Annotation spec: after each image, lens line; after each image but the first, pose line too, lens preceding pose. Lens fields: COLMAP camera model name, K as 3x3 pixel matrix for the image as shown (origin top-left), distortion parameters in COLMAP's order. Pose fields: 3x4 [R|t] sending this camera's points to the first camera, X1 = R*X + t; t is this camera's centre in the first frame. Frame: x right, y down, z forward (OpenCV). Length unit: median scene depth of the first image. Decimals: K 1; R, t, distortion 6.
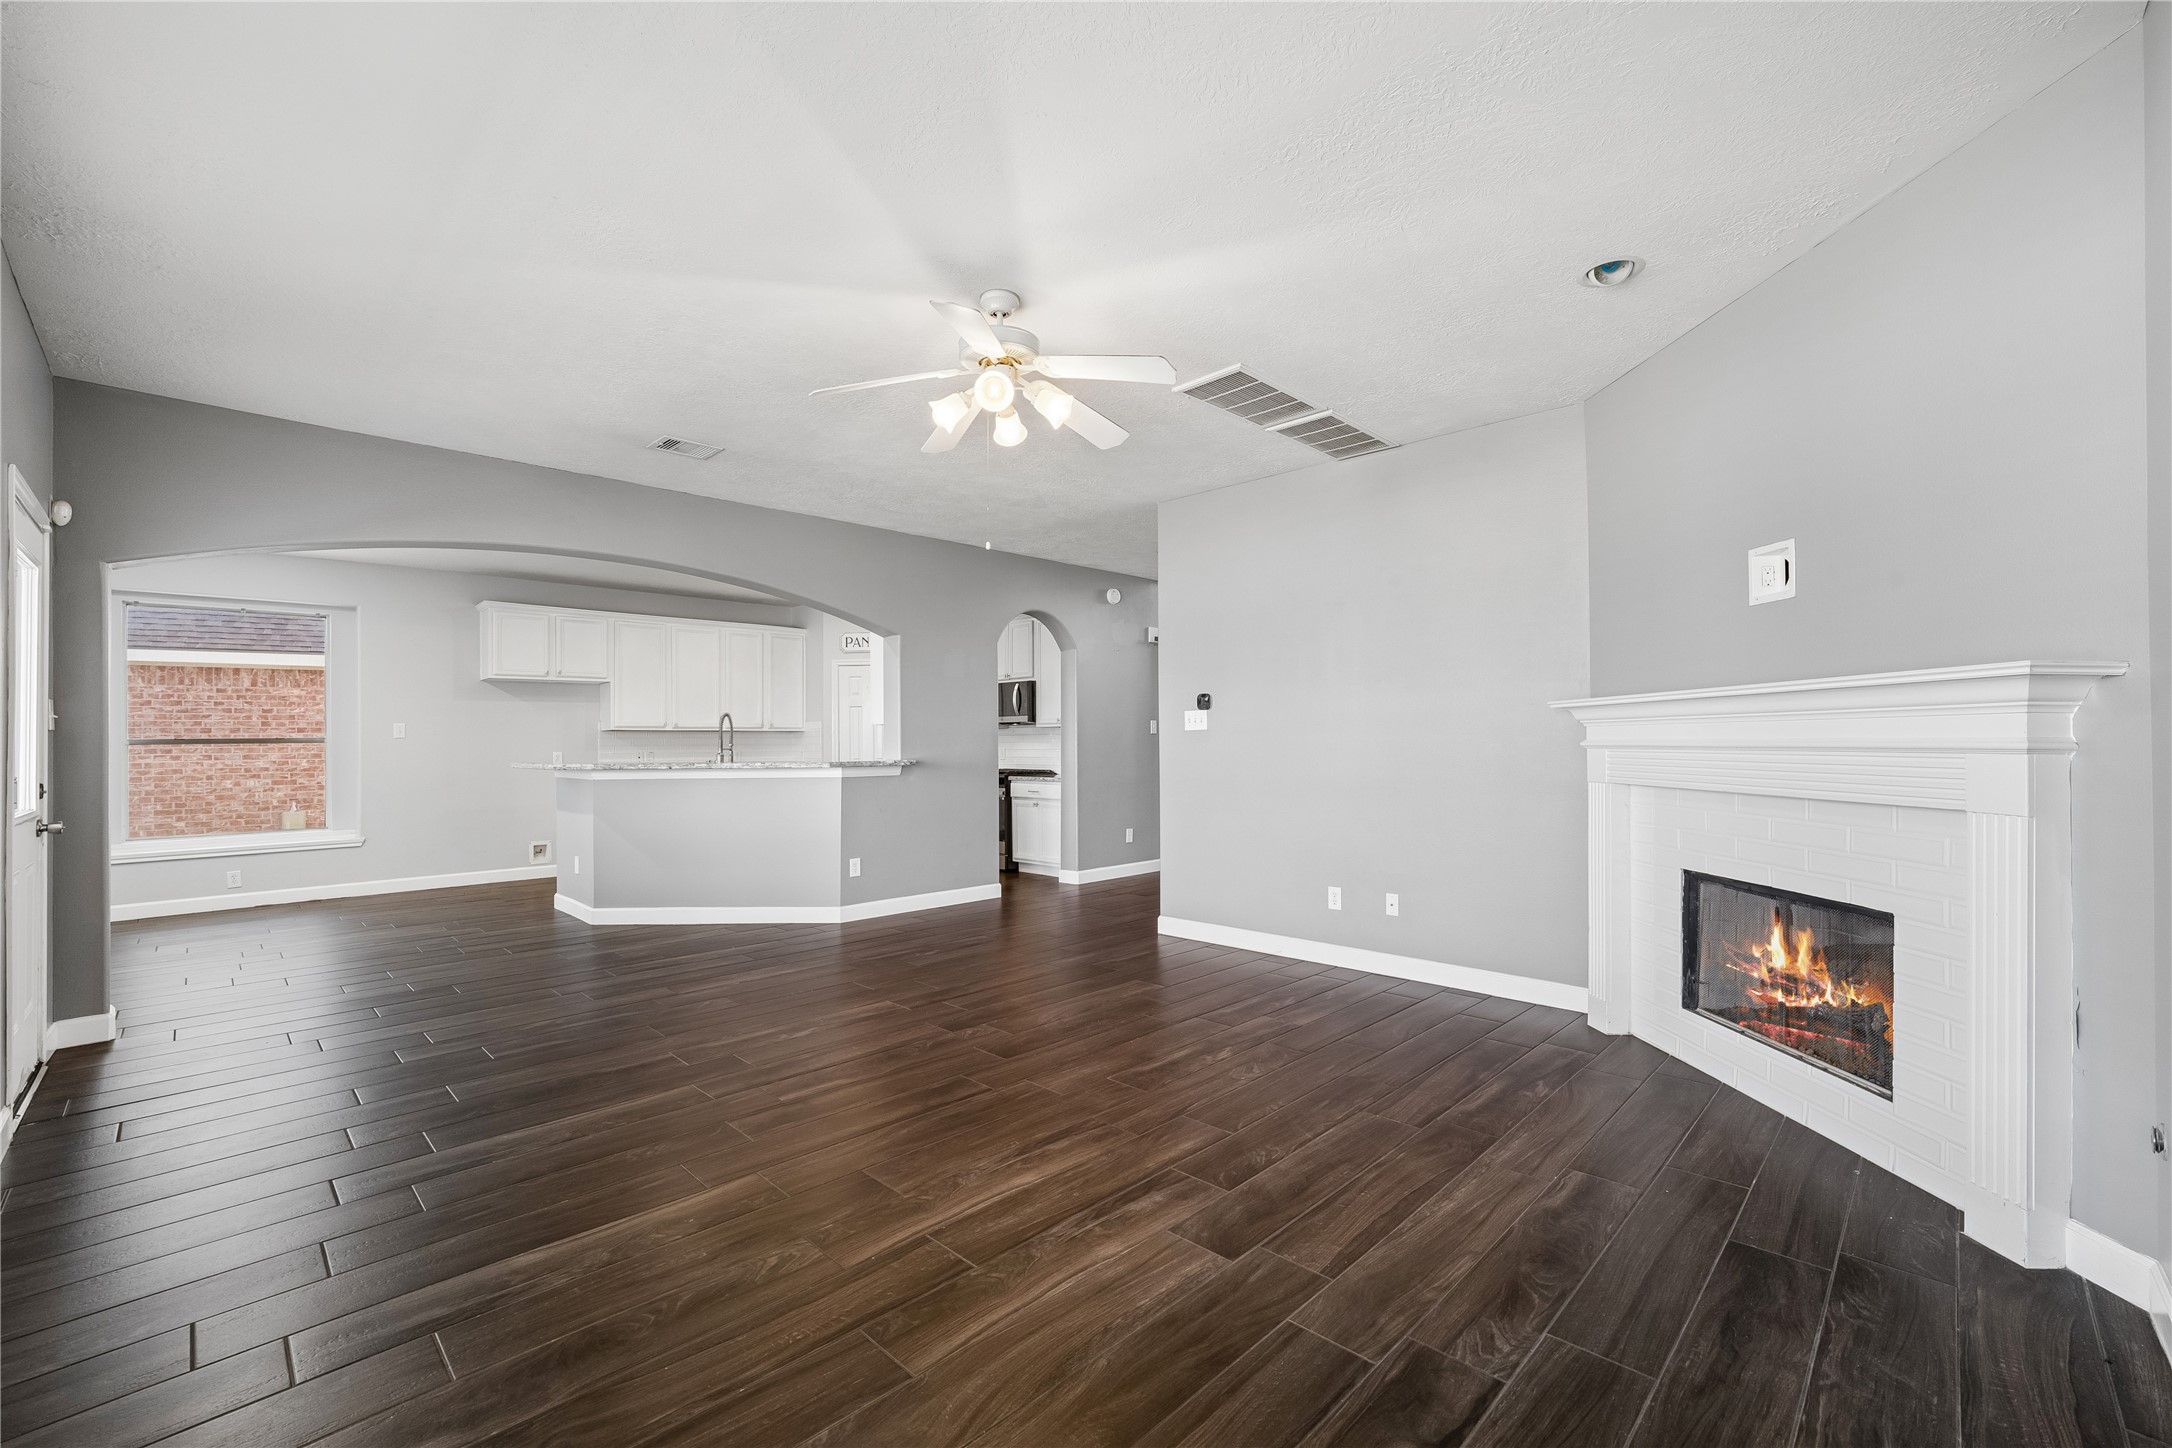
lens RADIAL K [[904.5, 0, 1078.9], [0, 904.5, 727.0], [0, 0, 1]] dist [-0.020052, 0.009502]
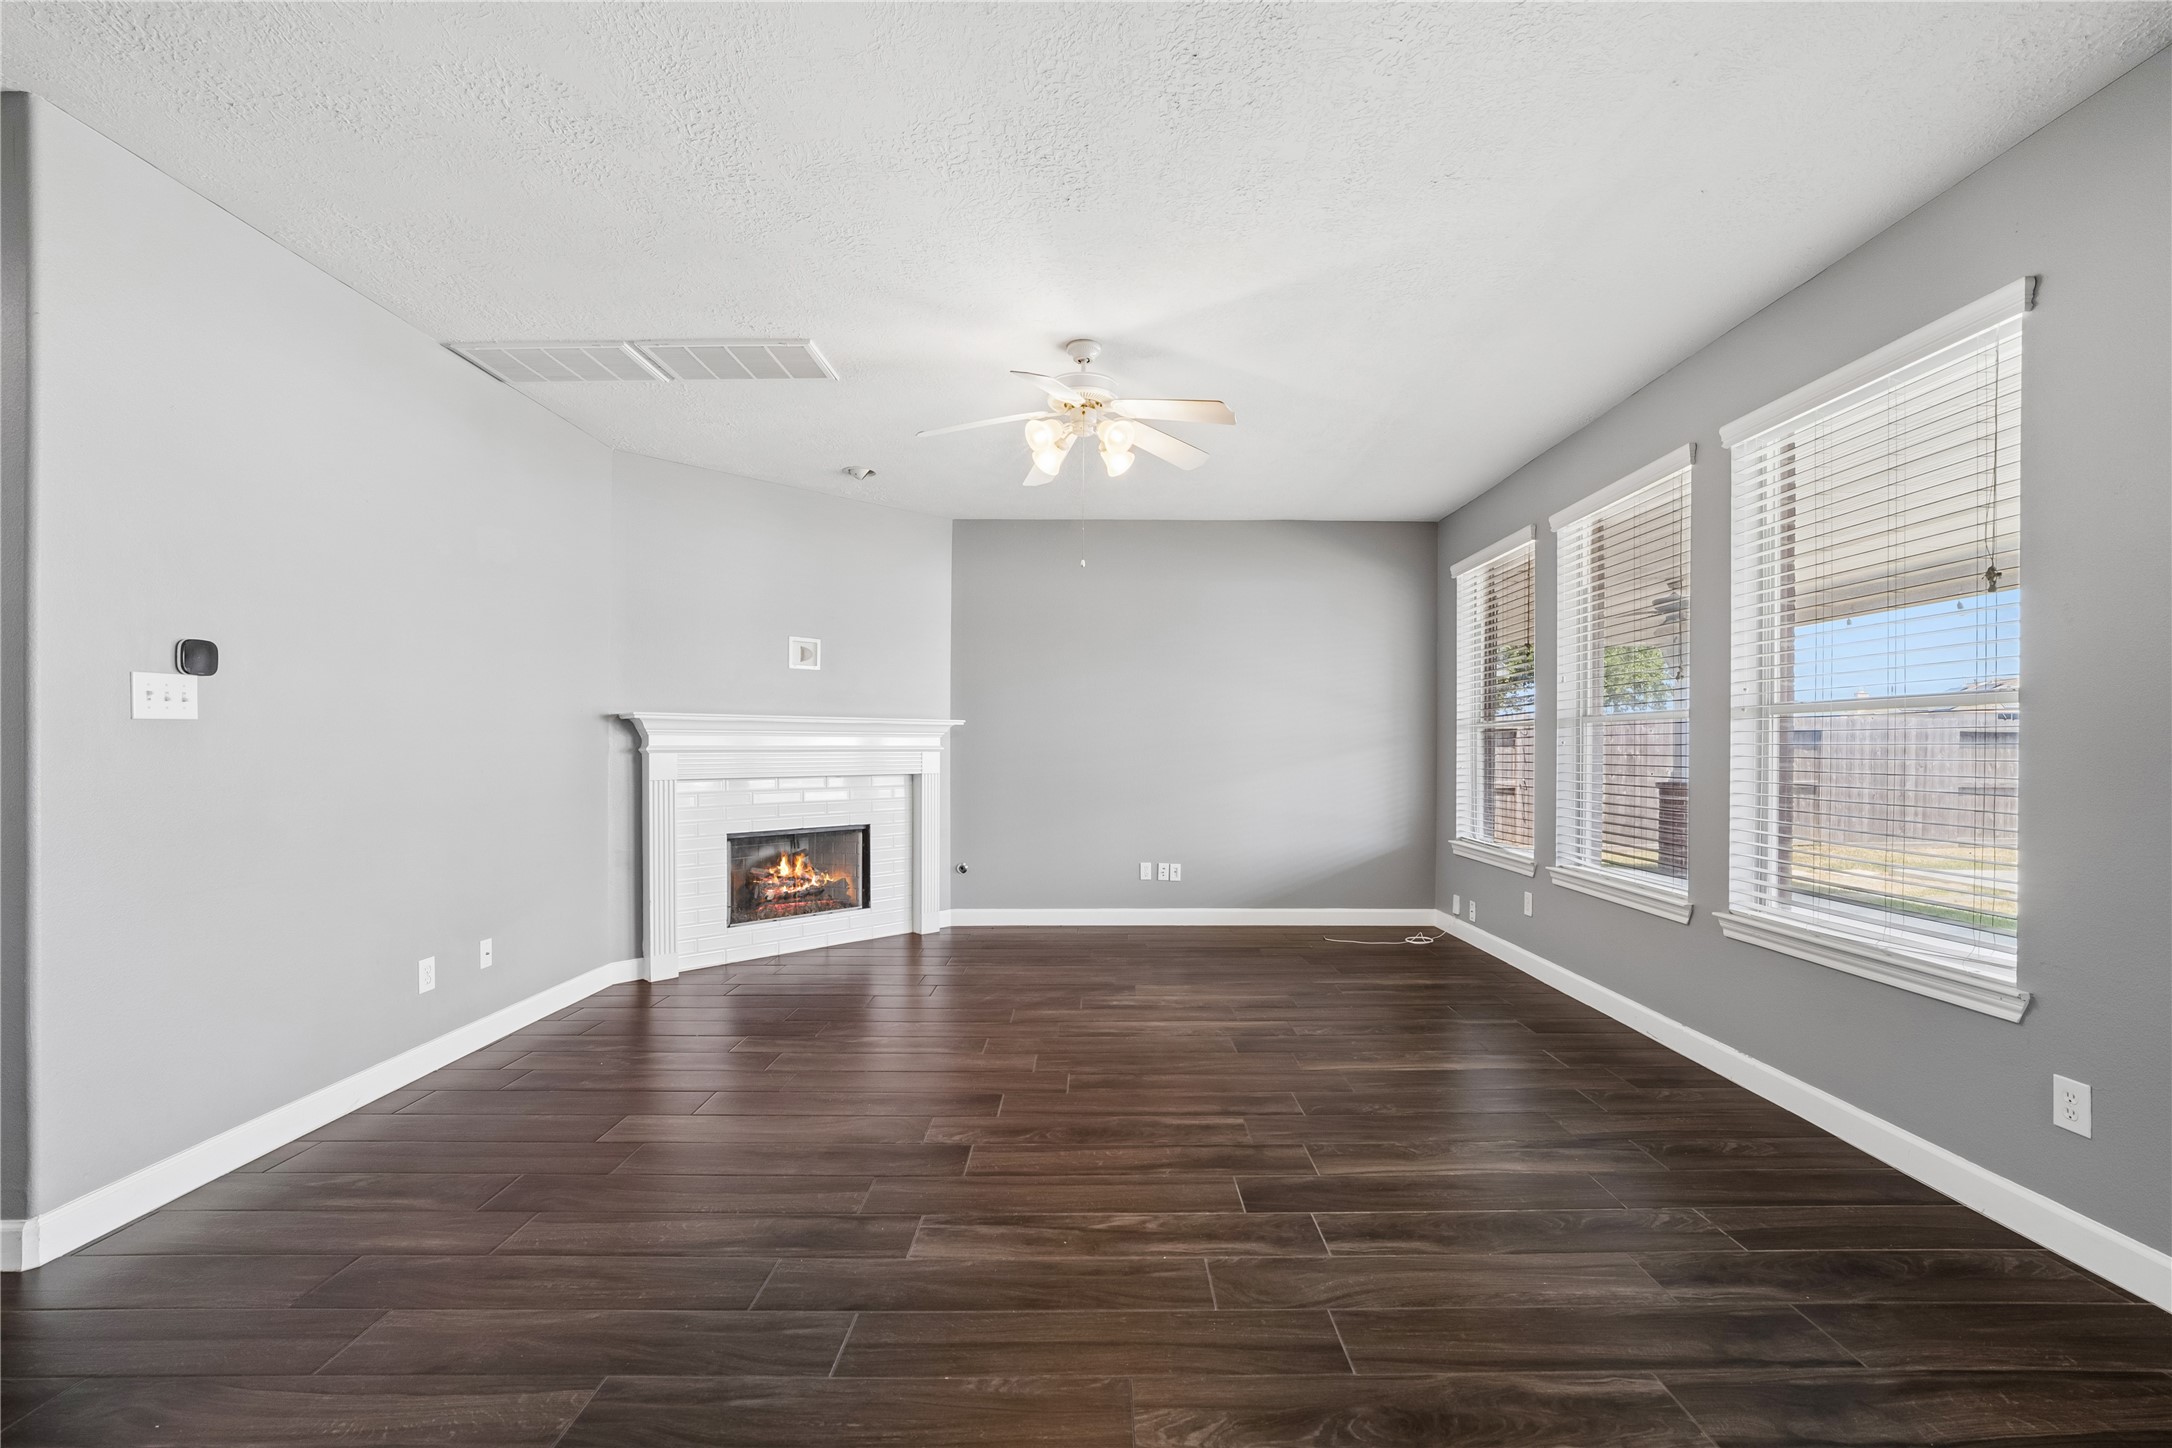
lens RADIAL K [[904.5, 0, 1104.0], [0, 904.5, 754.5], [0, 0, 1]] dist [-0.020052, 0.009502]
pose [[-0.714187, 0.001871, 0.699953, -0.872635], [-0.008280, 0.999904, -0.011122, 0.039428], [-0.699906, -0.013739, -0.714102, 1.746760]]
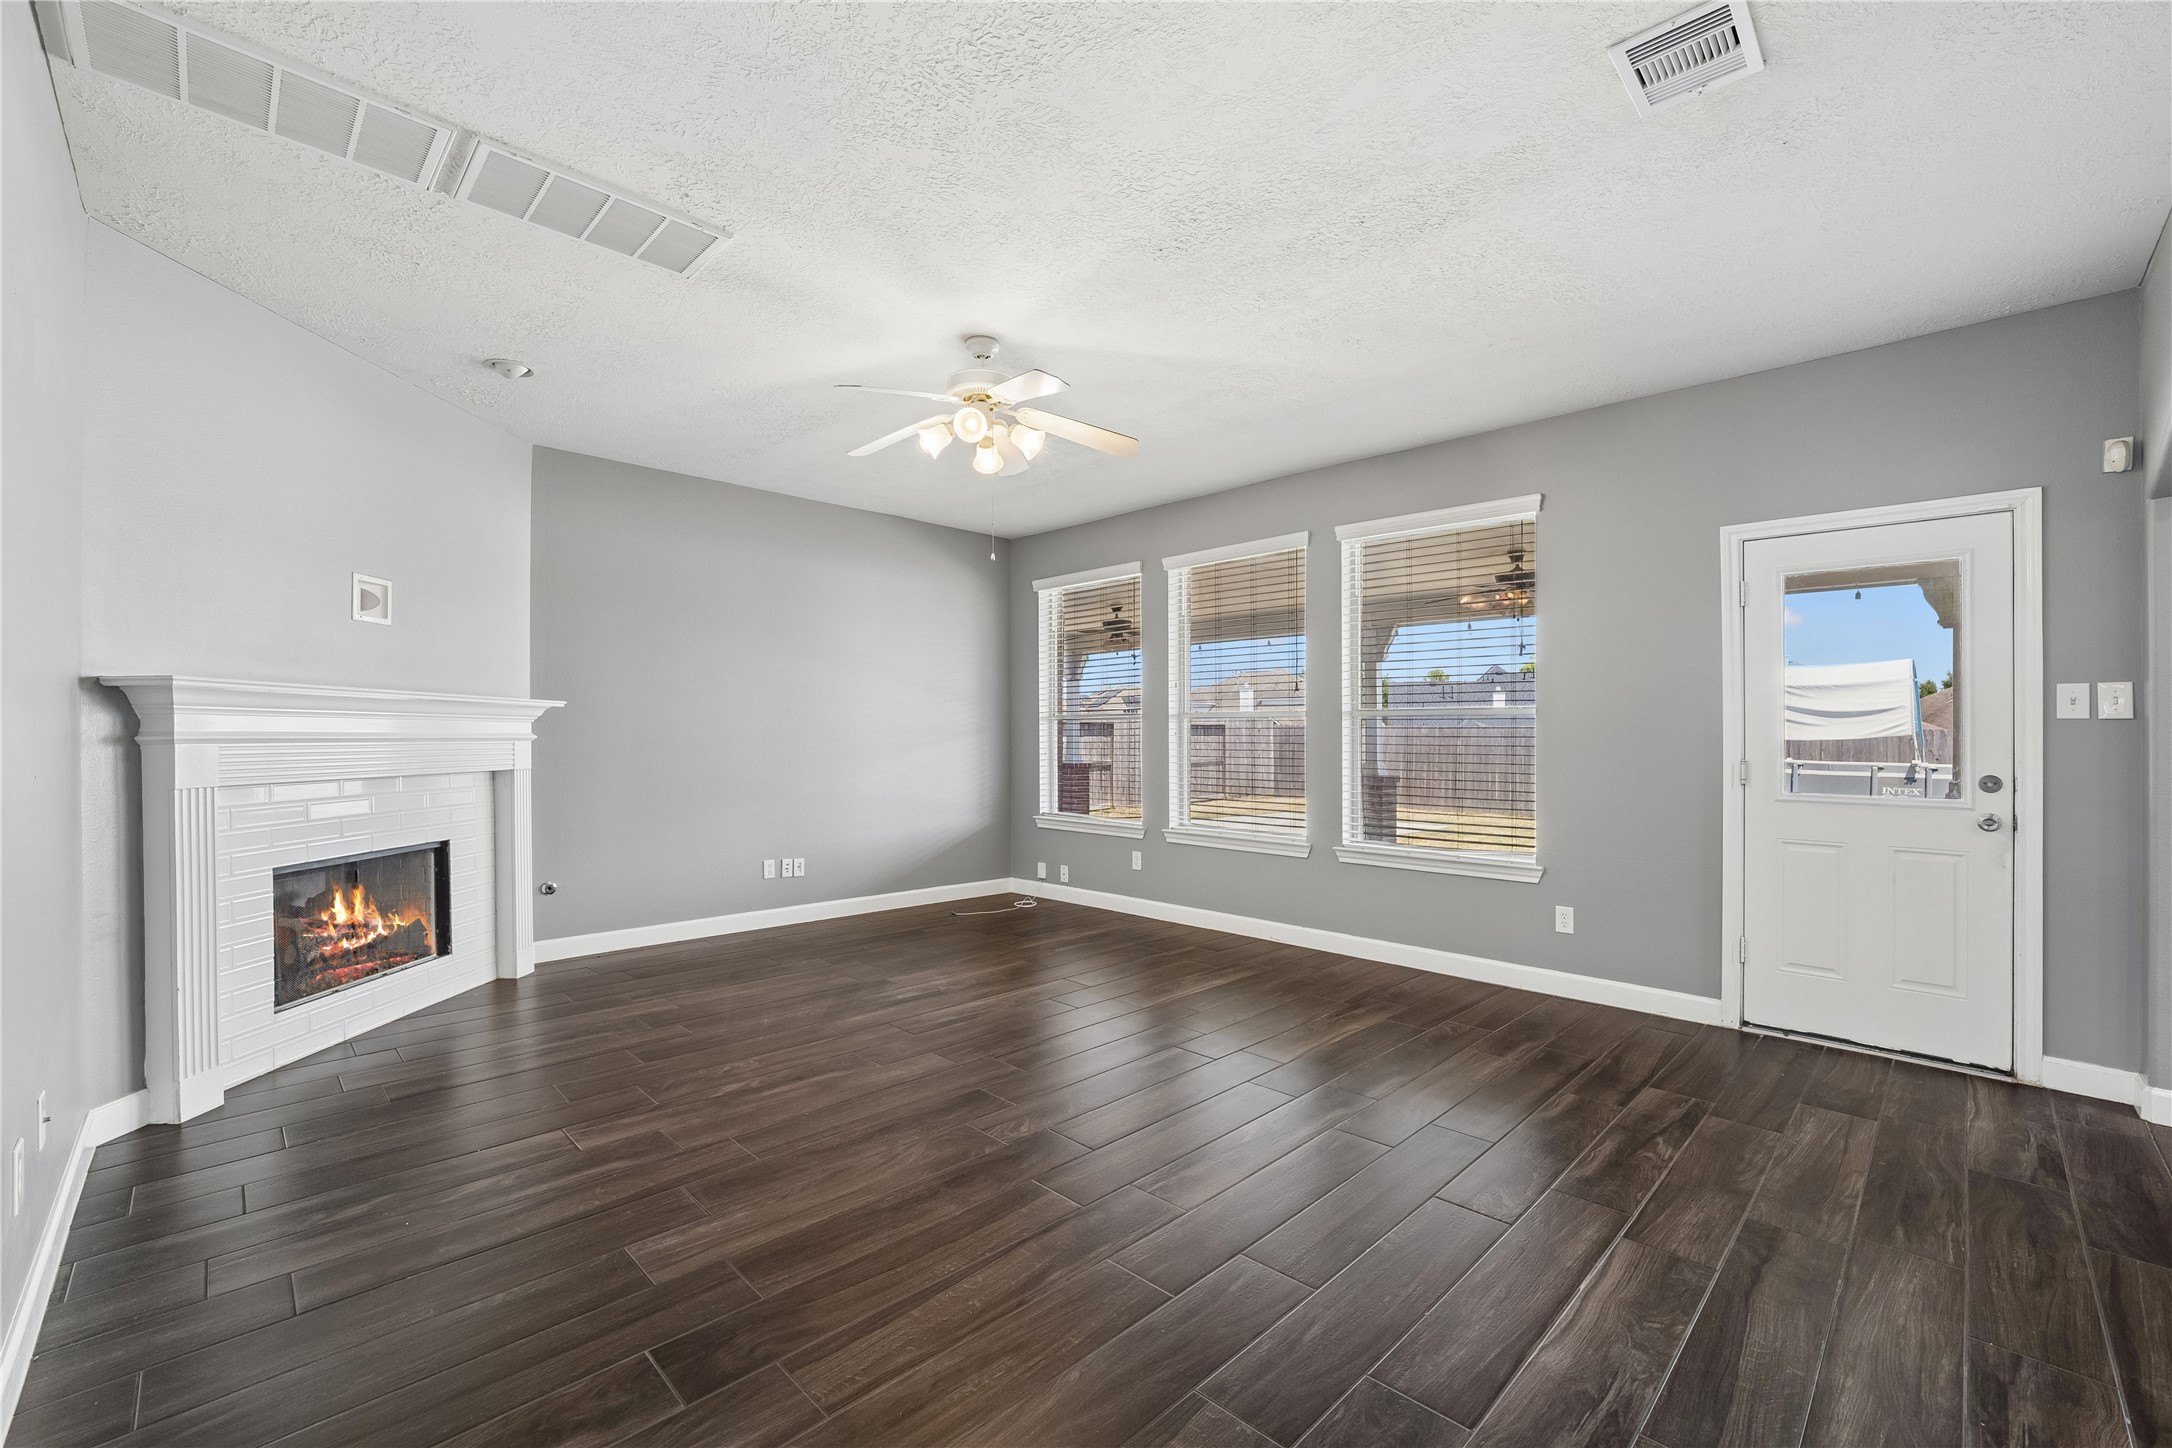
lens RADIAL K [[904.5, 0, 1086.1], [0, 904.5, 744.1], [0, 0, 1]] dist [-0.020052, 0.009502]
pose [[-0.999982, 0.004527, 0.003810, -0.213895], [0.004488, 0.999936, -0.010388, 0.039544], [-0.003857, -0.010371, -0.999939, 2.096638]]
